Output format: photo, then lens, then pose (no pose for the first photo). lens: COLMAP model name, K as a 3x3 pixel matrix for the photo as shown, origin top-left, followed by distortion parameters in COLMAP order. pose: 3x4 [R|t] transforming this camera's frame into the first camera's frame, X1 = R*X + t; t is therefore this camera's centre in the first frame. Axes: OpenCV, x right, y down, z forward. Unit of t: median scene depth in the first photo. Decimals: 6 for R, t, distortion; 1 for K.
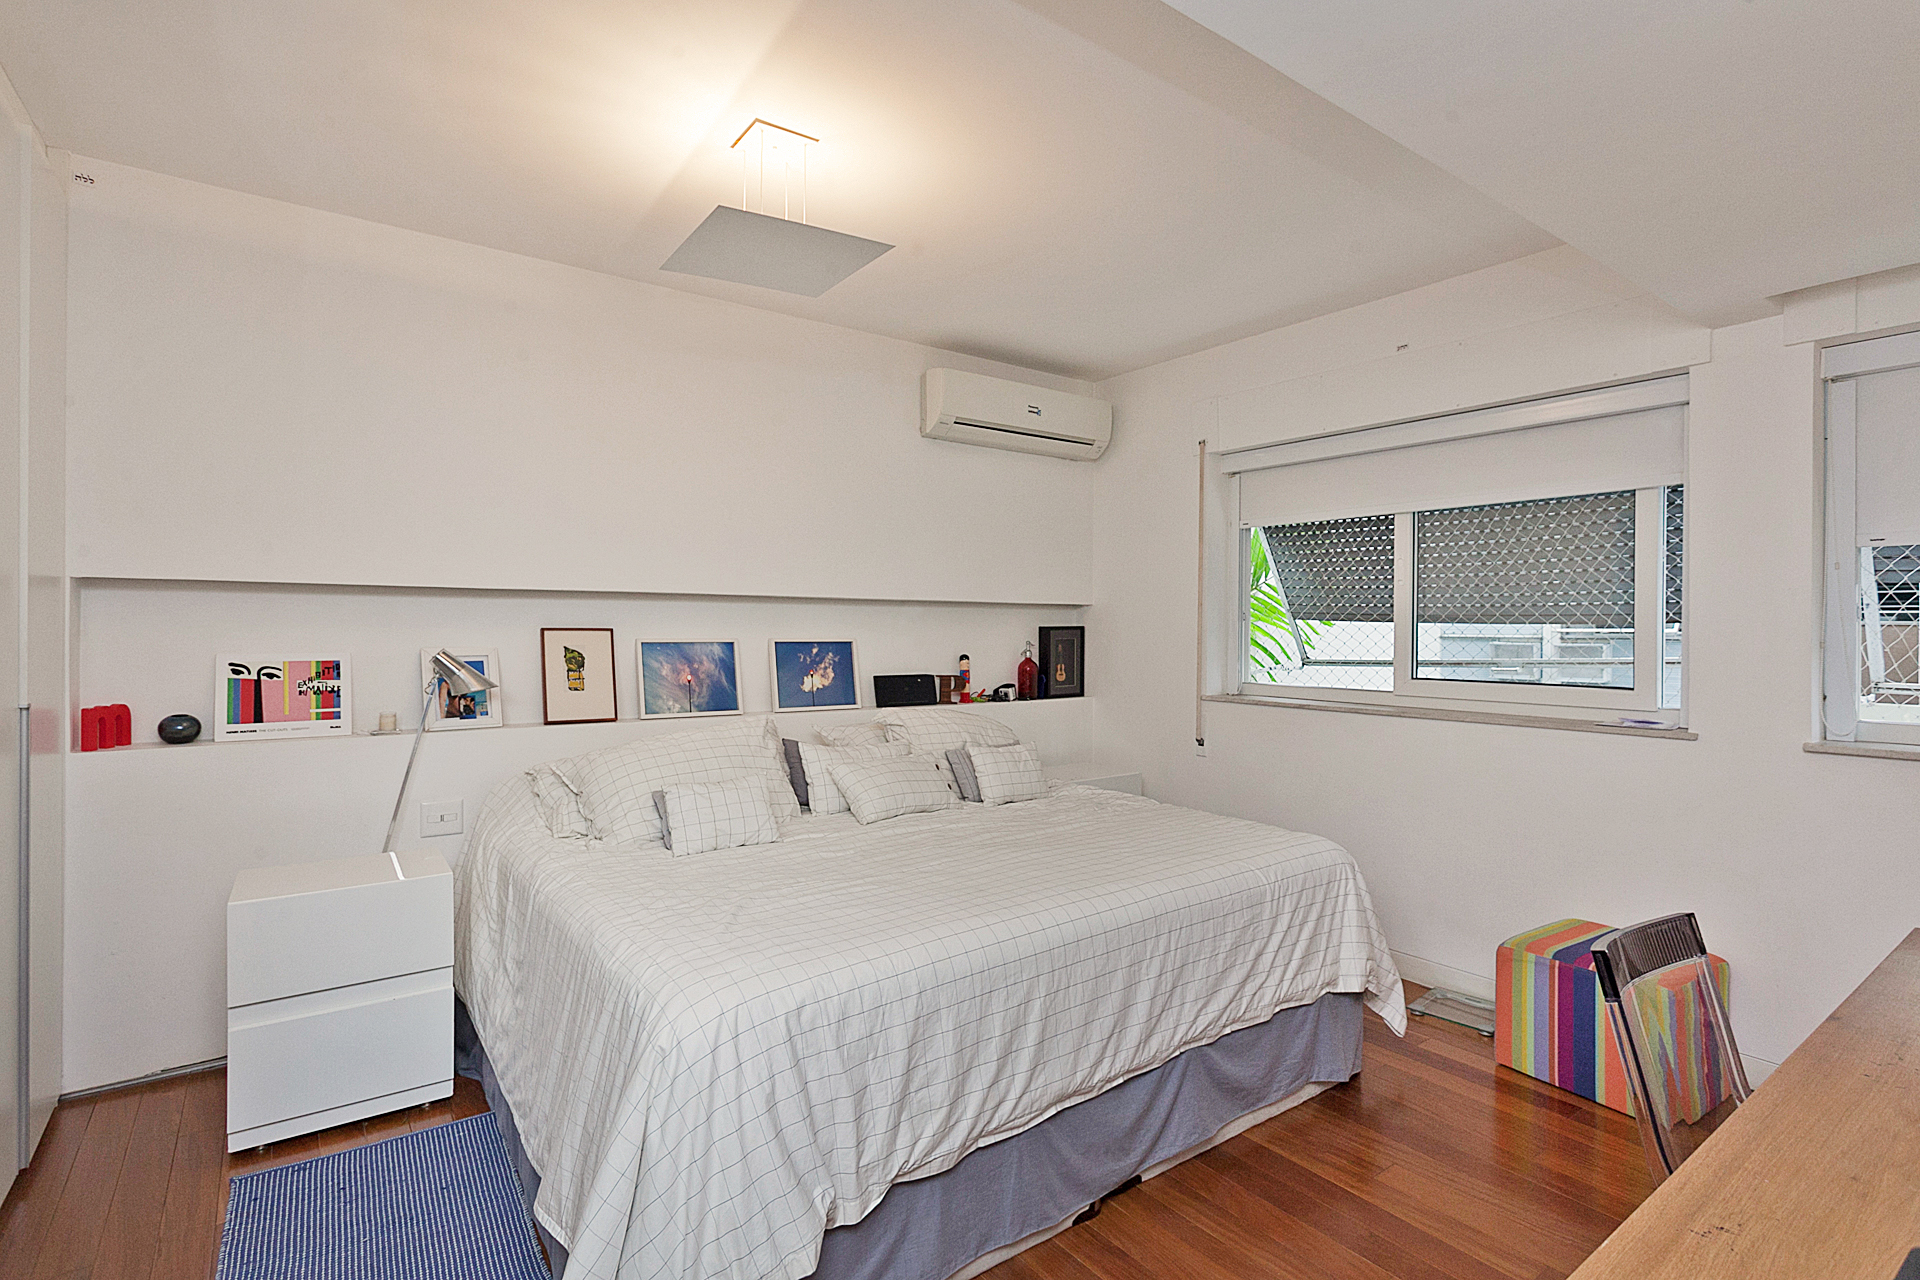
lens RADIAL K [[913.2, 0, 961.3], [0, 913.2, 639.9], [0, 0, 1]] dist [-0.007993, 0.006386]
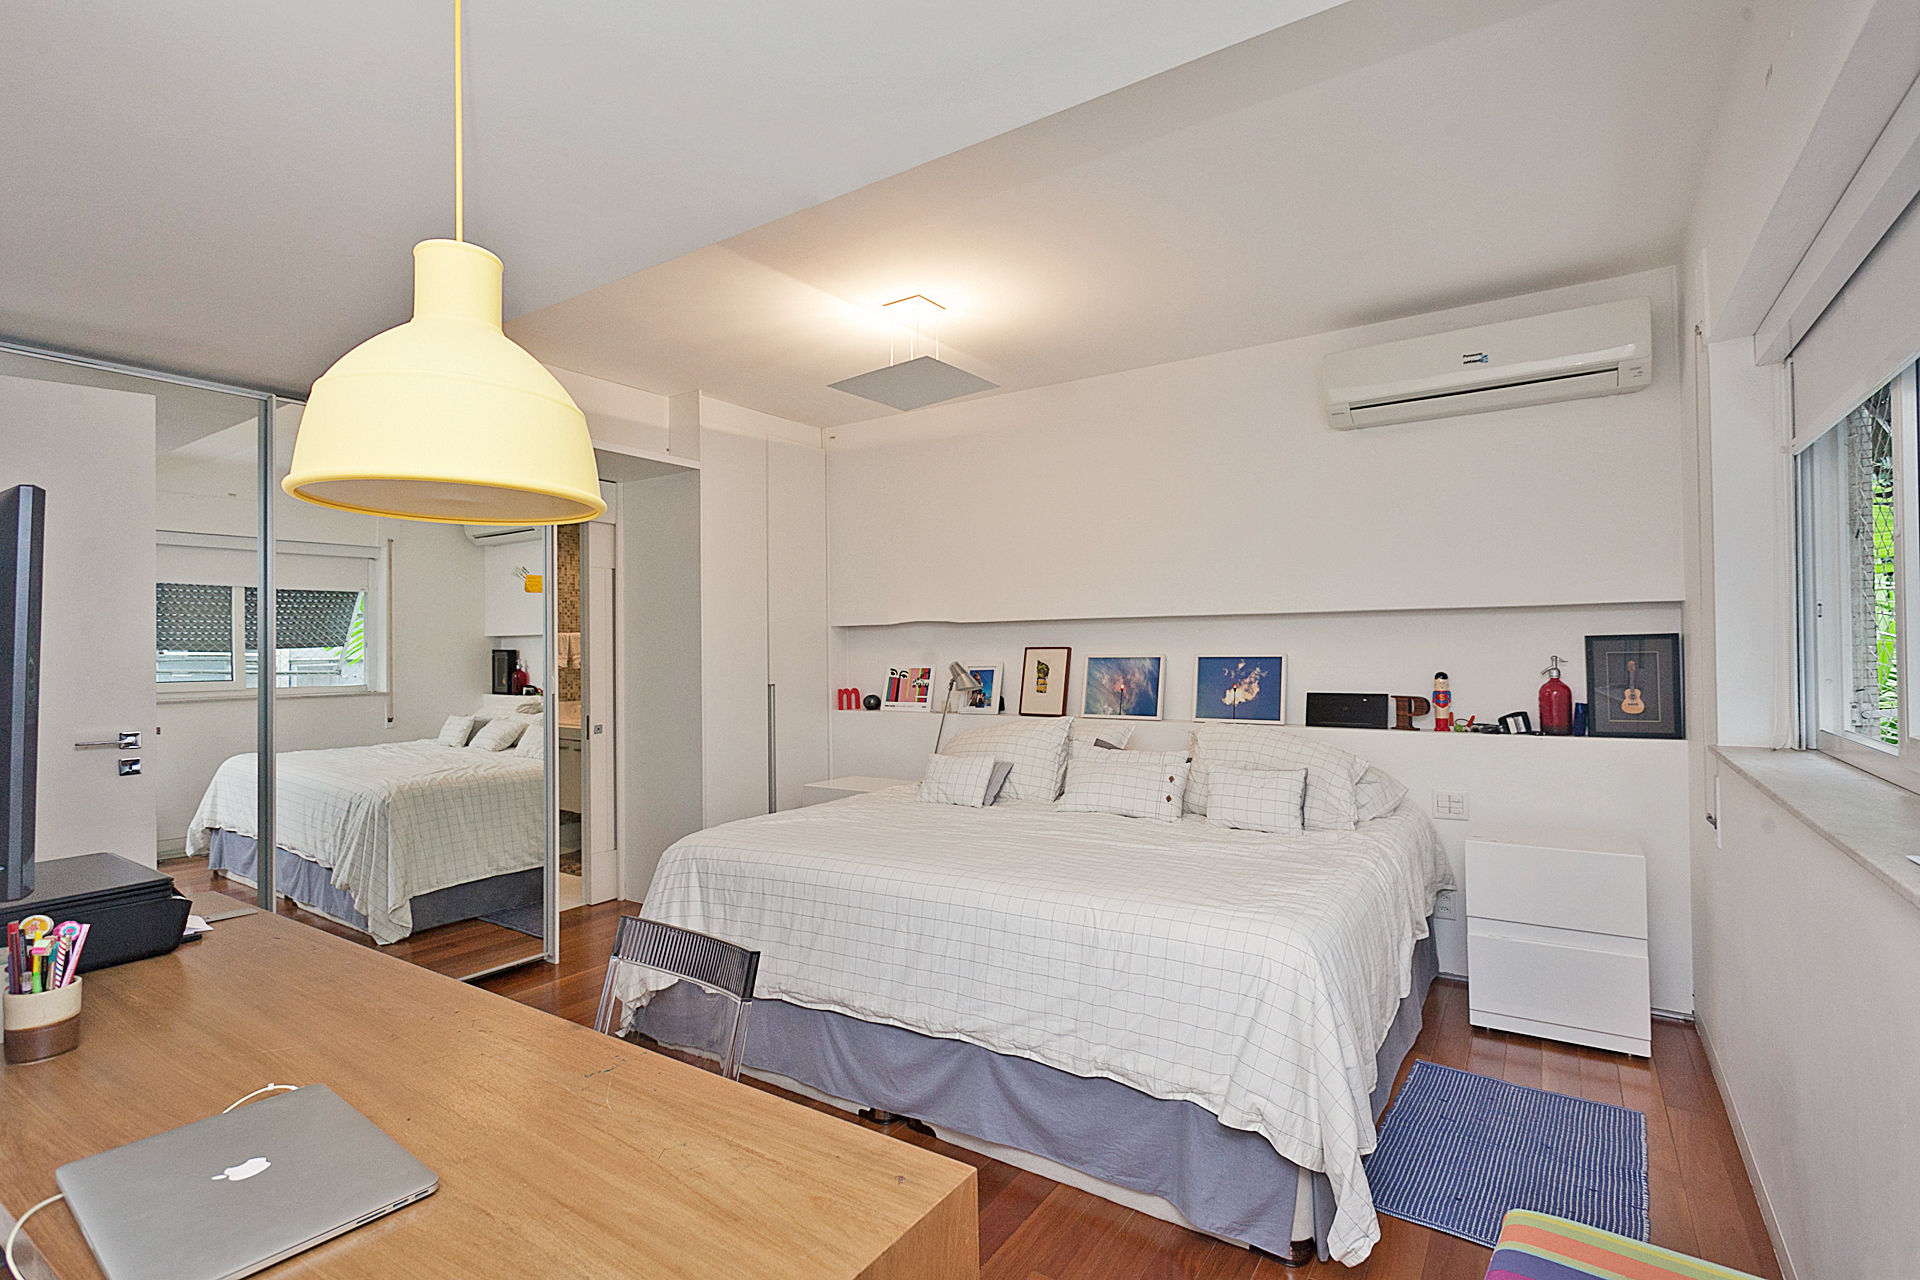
lens RADIAL K [[913.2, 0, 977.1], [0, 913.2, 642.6], [0, 0, 1]] dist [-0.007993, 0.006386]
pose [[0.352424, -0.014851, -0.935722, 0.712931], [0.002819, 0.999886, -0.014808, 0.000245], [0.935836, 0.002581, 0.352426, 0.362135]]
